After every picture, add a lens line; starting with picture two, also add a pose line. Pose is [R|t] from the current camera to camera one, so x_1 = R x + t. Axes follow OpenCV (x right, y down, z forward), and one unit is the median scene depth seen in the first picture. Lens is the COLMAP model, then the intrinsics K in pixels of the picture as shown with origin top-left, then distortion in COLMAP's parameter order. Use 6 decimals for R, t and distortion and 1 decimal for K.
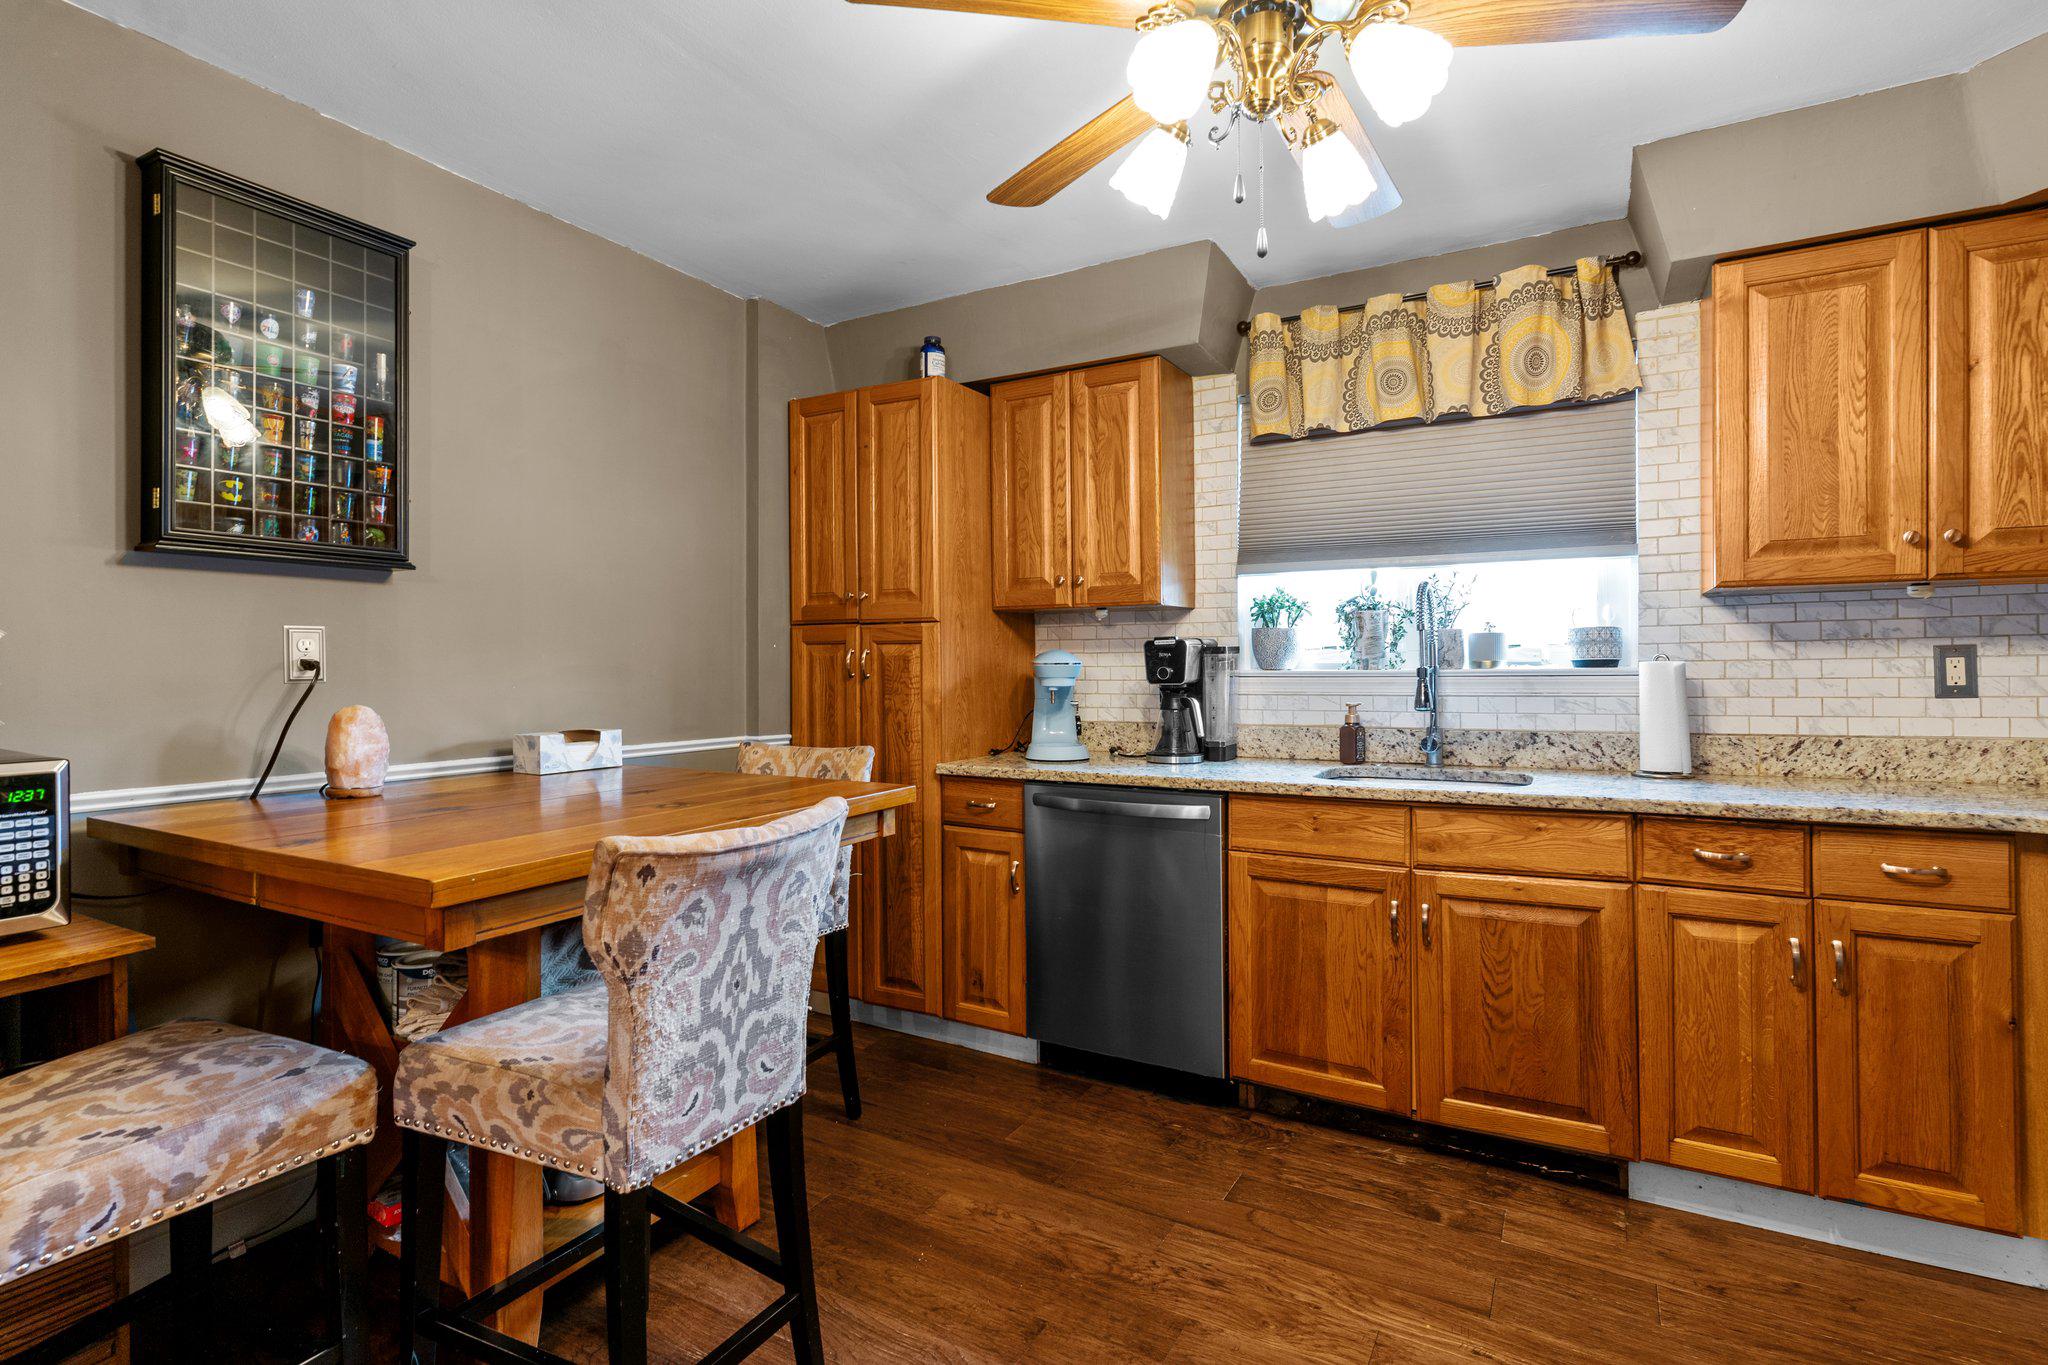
lens RADIAL K [[984.3, 0, 1020.7], [0, 984.3, 660.7], [0, 0, 1]] dist [-0.000645, -0.000259]
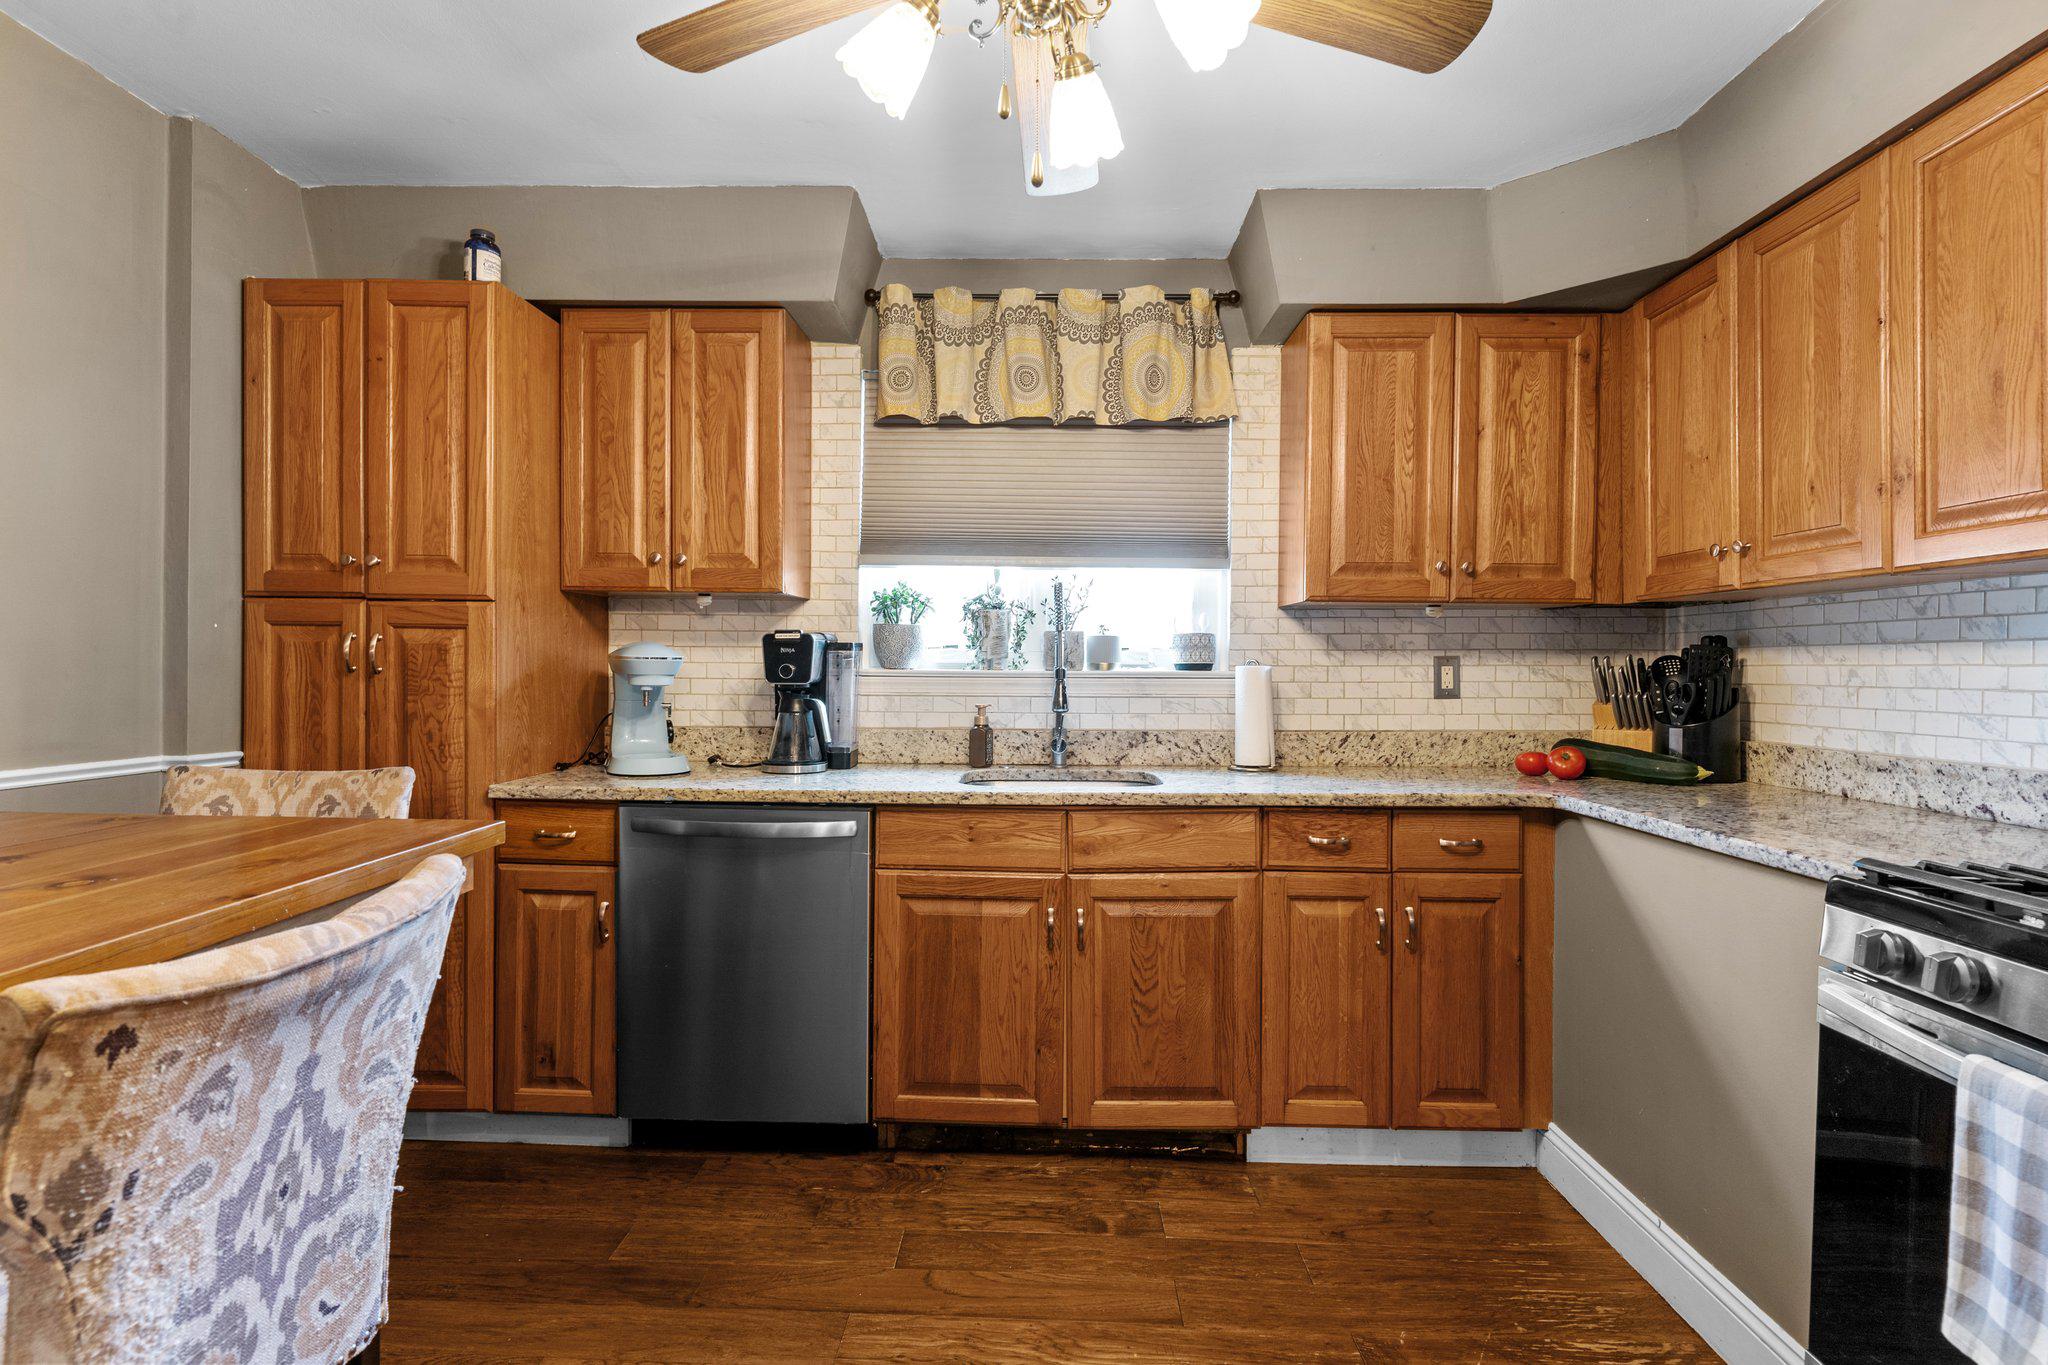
lens RADIAL K [[979.4, 0, 1021.6], [0, 979.4, 670.6], [0, 0, 1]] dist [-0.000026, -0.000203]
pose [[0.879606, 0.012011, 0.475551, -0.106062], [-0.017534, 0.999820, 0.007180, 0.002694], [-0.475380, -0.014654, 0.879659, 0.161141]]
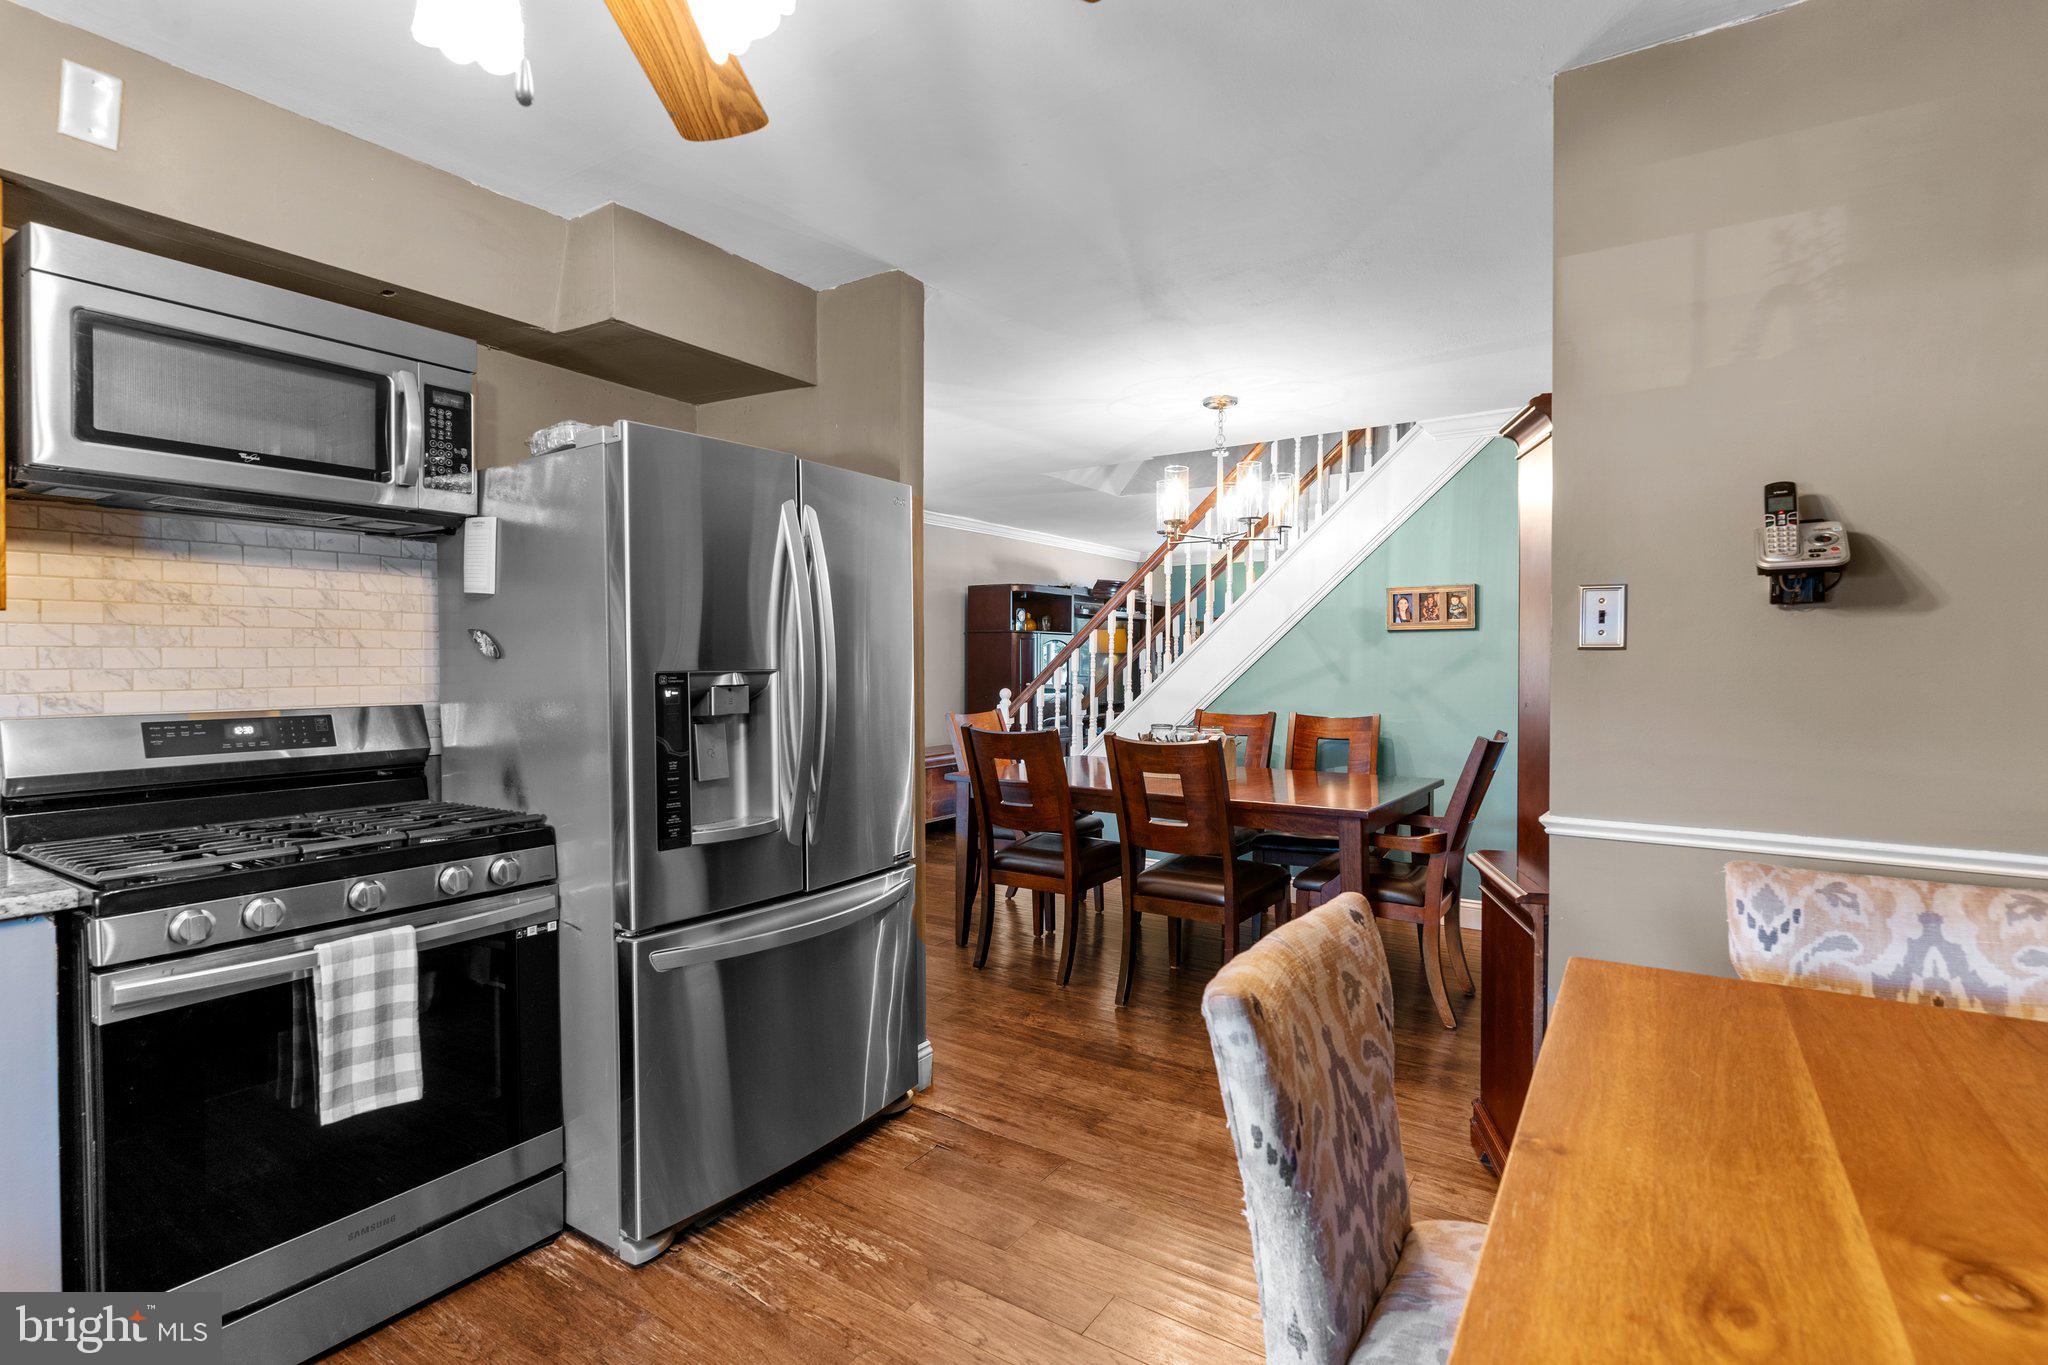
lens RADIAL K [[979.4, 0, 1021.6], [0, 979.4, 670.6], [0, 0, 1]] dist [-0.000026, -0.000203]
pose [[-0.997814, 0.006415, 0.065768, -0.073551], [0.006741, 0.999966, 0.004737, -0.029056], [-0.065735, 0.005170, -0.997824, 1.029692]]
